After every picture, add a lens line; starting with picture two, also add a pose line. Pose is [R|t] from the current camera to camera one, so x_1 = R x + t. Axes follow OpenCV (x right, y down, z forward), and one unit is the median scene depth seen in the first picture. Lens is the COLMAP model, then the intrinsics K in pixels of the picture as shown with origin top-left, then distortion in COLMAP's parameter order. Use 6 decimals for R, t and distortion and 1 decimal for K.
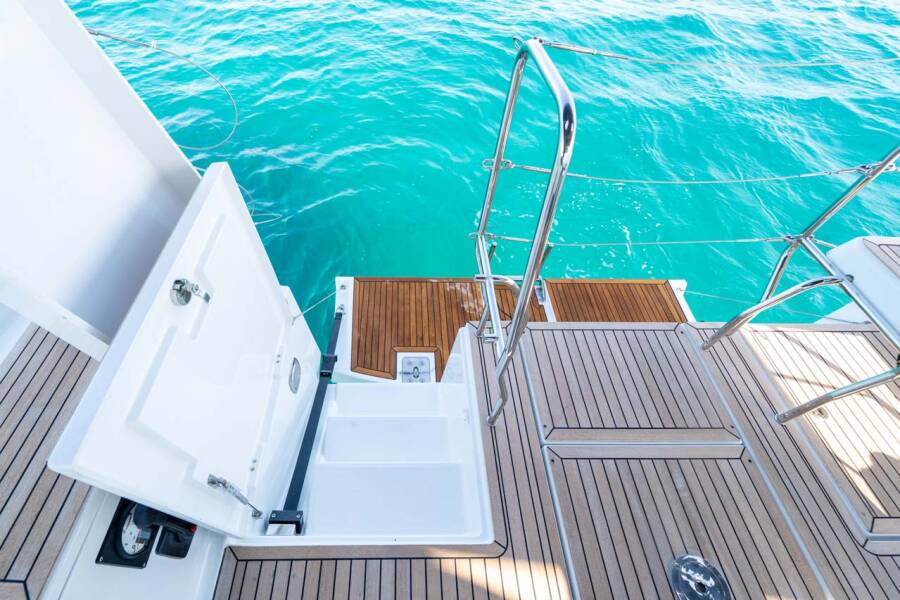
lens RADIAL K [[358.4, 0, 446.7], [0, 358.4, 300.2], [0, 0, 1]] dist [-0.014039, -0.000184]
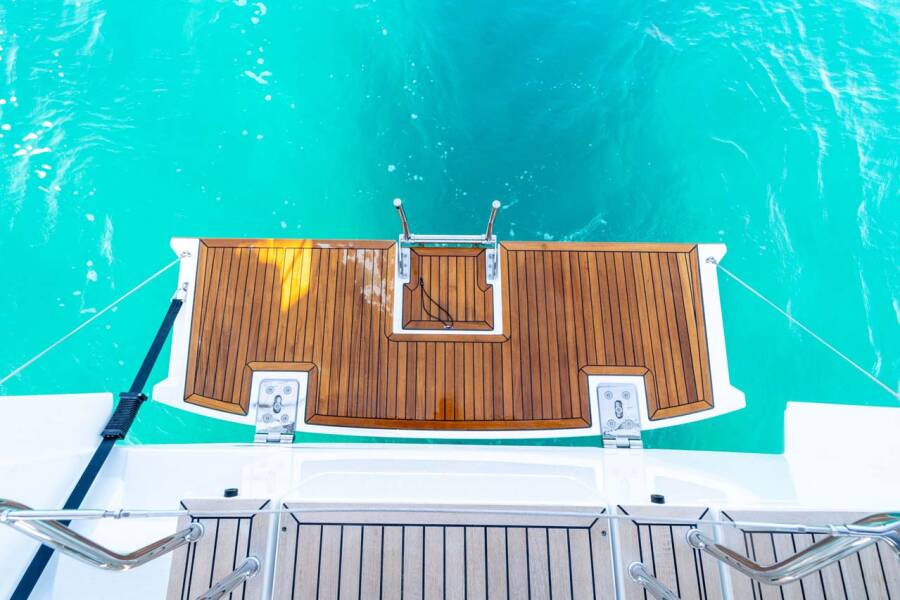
lens RADIAL K [[358.4, 0, 451.4], [0, 358.4, 301.8], [0, 0, 1]] dist [-0.014039, -0.000184]
pose [[0.997765, 0.053715, -0.039734, 0.247194], [-0.033101, 0.913989, 0.404386, -0.252195], [0.058038, -0.402167, 0.913725, 0.410057]]
